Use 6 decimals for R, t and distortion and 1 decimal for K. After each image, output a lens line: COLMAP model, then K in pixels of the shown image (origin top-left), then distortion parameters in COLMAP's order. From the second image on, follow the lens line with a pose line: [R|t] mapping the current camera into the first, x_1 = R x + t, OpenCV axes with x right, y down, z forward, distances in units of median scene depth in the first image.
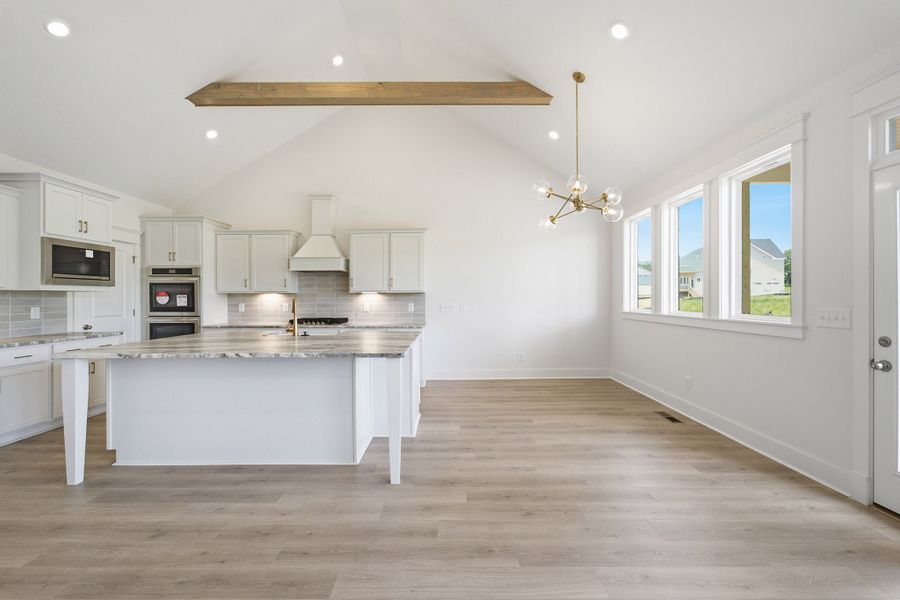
lens RADIAL K [[377.1, 0, 453.4], [0, 377.1, 299.9], [0, 0, 1]] dist [0.001360, 0.000332]
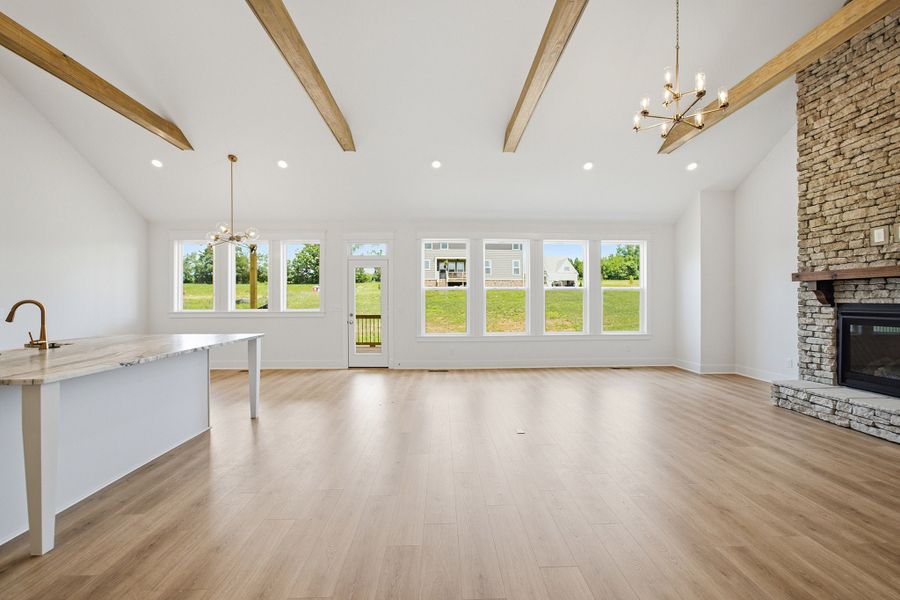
lens RADIAL K [[376.2, 0, 450.0], [0, 376.2, 300.0], [0, 0, 1]] dist [0.000735, 0.000762]
pose [[-0.030209, 0.001271, 0.999543, -1.102054], [0.007498, 0.999971, -0.001045, -0.000601], [-0.999515, 0.007463, -0.030217, 0.139143]]
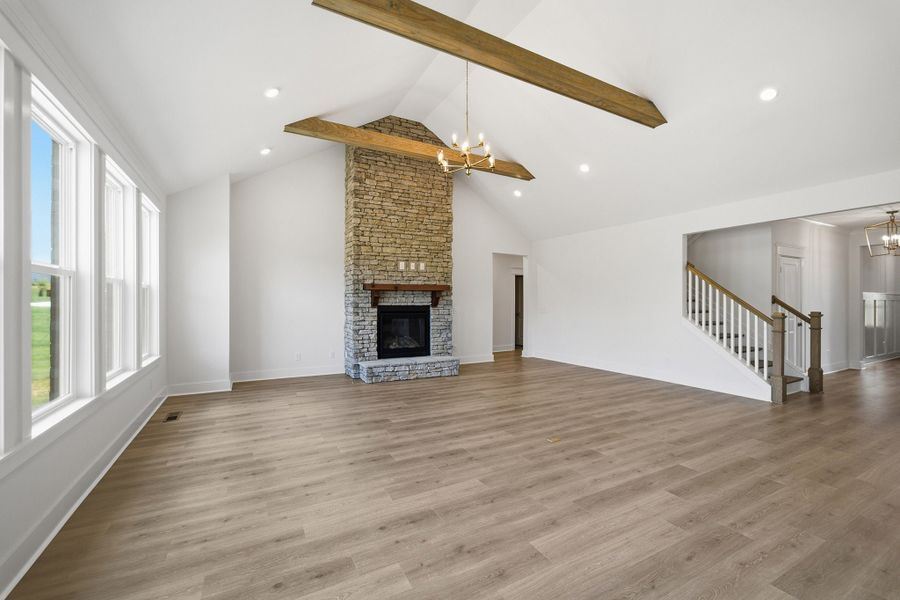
lens RADIAL K [[403.6, 0, 433.9], [0, 403.6, 293.3], [0, 0, 1]] dist [-0.051080, 0.000197]
pose [[-0.882404, -0.009905, -0.470389, 0.434062], [-0.000659, 0.999803, -0.019817, -0.001481], [0.470493, -0.017176, -0.882237, 0.621823]]
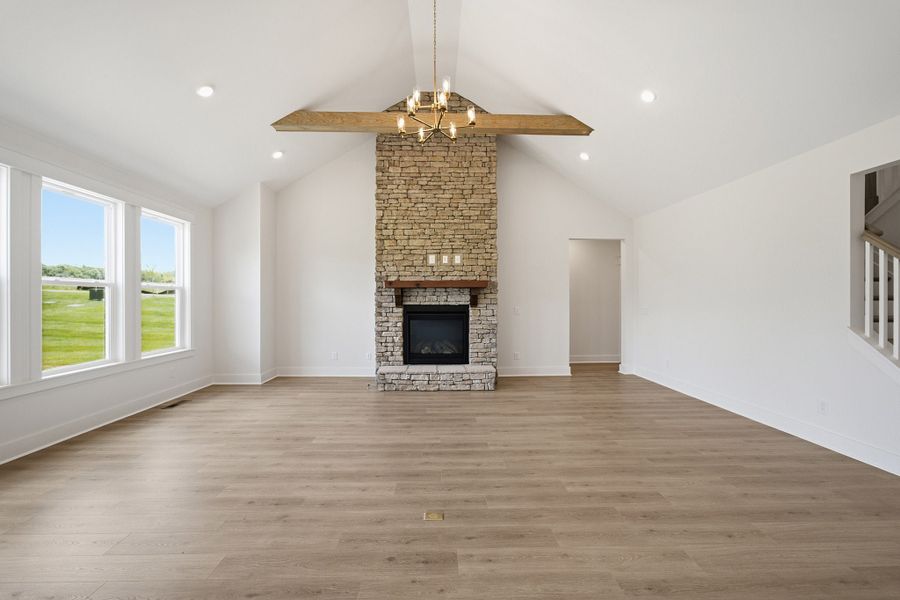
lens RADIAL K [[396.1, 0, 436.1], [0, 396.1, 288.0], [0, 0, 1]] dist [-0.053472, 0.017081]
pose [[-0.999859, 0.002546, -0.016574, -0.224612], [0.003028, 0.999571, -0.029119, -0.003354], [0.016493, -0.029165, -0.999439, 0.523478]]
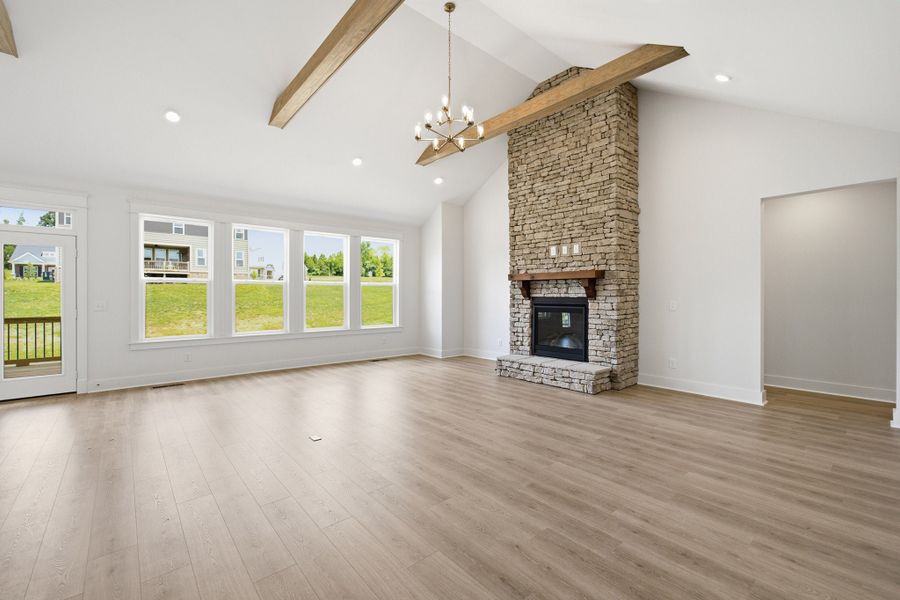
lens RADIAL K [[390.4, 0, 447.9], [0, 390.4, 289.1], [0, 0, 1]] dist [-0.026623, 0.000628]
pose [[-0.653521, 0.015240, 0.756755, -1.033786], [0.006377, 0.999873, -0.014629, 0.004732], [-0.756881, -0.004735, -0.653535, 0.273638]]
